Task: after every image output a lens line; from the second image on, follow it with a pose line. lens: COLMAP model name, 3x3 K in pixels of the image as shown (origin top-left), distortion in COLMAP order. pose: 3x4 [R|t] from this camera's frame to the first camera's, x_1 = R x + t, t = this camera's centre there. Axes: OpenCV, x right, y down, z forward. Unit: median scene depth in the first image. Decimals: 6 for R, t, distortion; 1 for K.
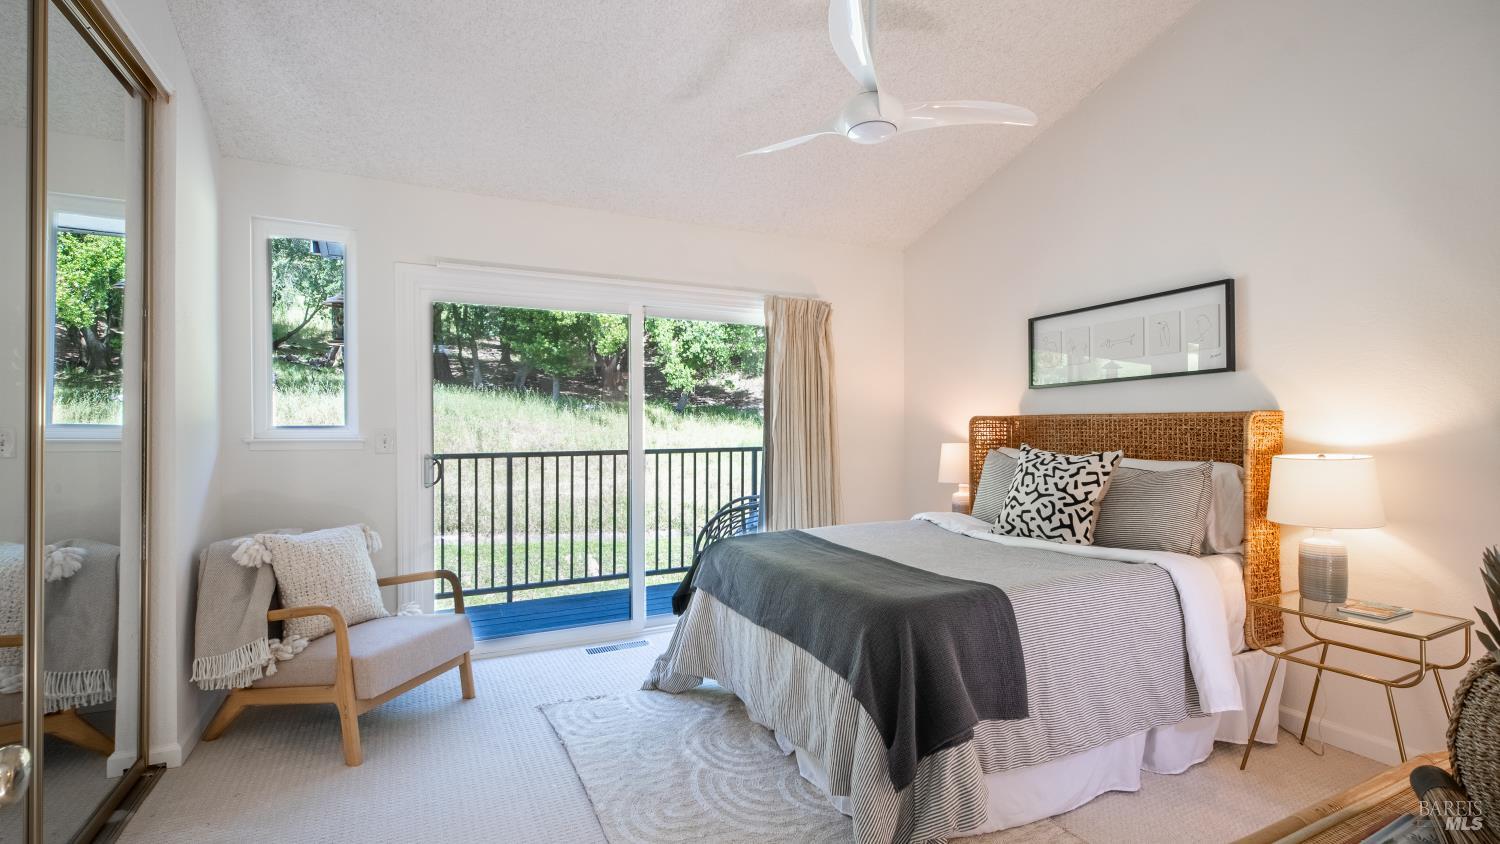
lens RADIAL K [[690.8, 0, 721.0], [0, 690.8, 411.5], [0, 0, 1]] dist [0.002730, -0.004851]
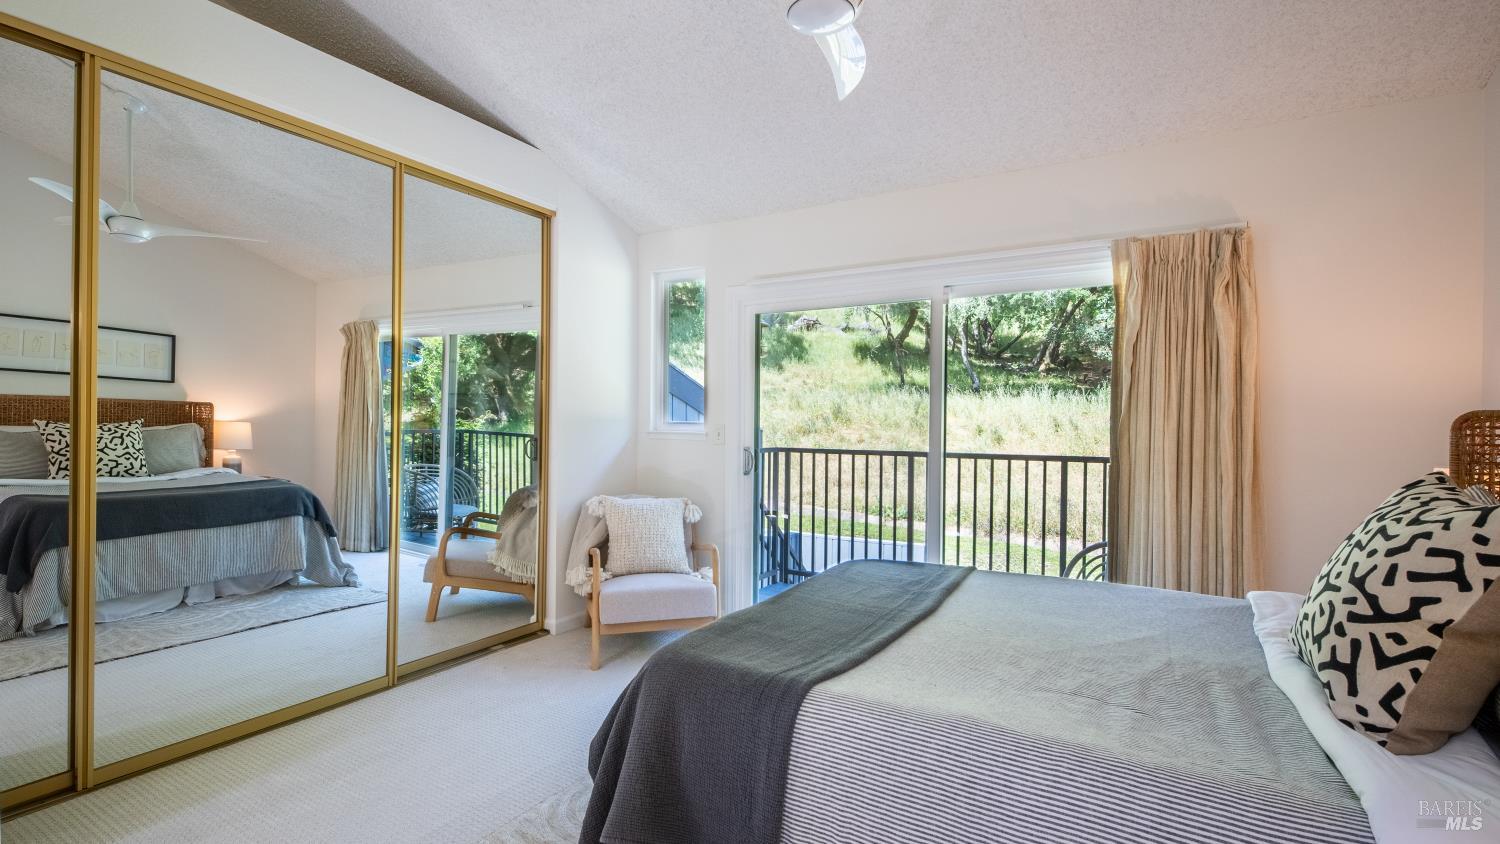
lens RADIAL K [[690.8, 0, 764.8], [0, 690.8, 407.8], [0, 0, 1]] dist [0.002730, -0.004851]
pose [[0.520962, -0.012035, -0.853495, 0.670104], [0.004112, 0.999924, -0.011590, 0.010893], [0.853570, 0.002528, 0.520972, 0.472991]]
